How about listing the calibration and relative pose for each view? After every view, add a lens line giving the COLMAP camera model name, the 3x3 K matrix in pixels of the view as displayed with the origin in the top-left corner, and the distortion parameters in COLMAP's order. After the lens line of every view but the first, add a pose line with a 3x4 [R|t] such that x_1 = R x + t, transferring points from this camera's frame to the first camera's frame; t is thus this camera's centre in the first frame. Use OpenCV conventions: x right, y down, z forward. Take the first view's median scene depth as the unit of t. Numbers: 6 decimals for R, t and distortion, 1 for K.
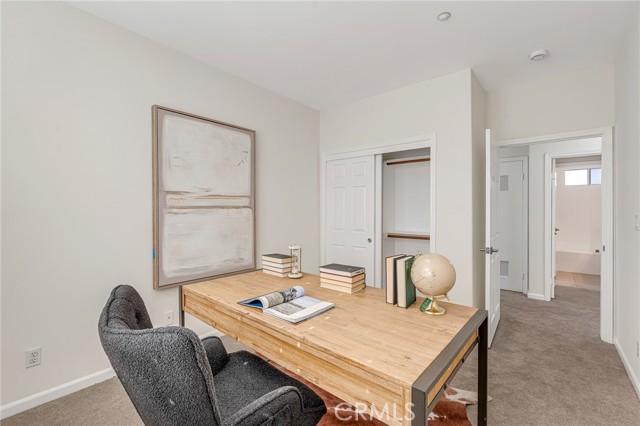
lens RADIAL K [[285.4, 0, 321.1], [0, 285.4, 214.0], [0, 0, 1]] dist [-0.002986, -0.000974]
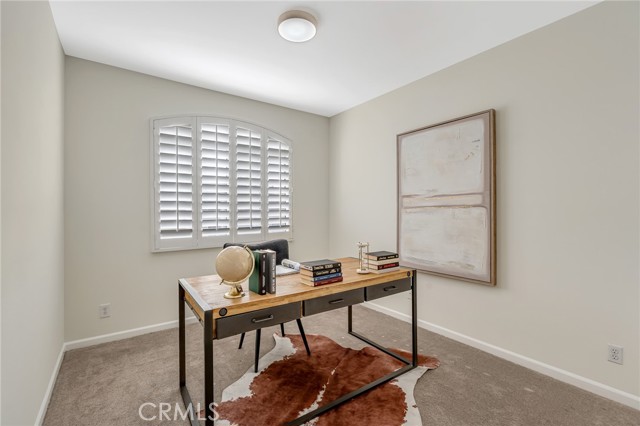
lens RADIAL K [[285.4, 0, 321.3], [0, 285.4, 209.2], [0, 0, 1]] dist [-0.002986, -0.000974]
pose [[-0.233638, 0.004050, -0.972315, 0.721136], [-0.004843, 0.999974, 0.005329, -0.018306], [0.972312, 0.005954, -0.233612, 0.809953]]
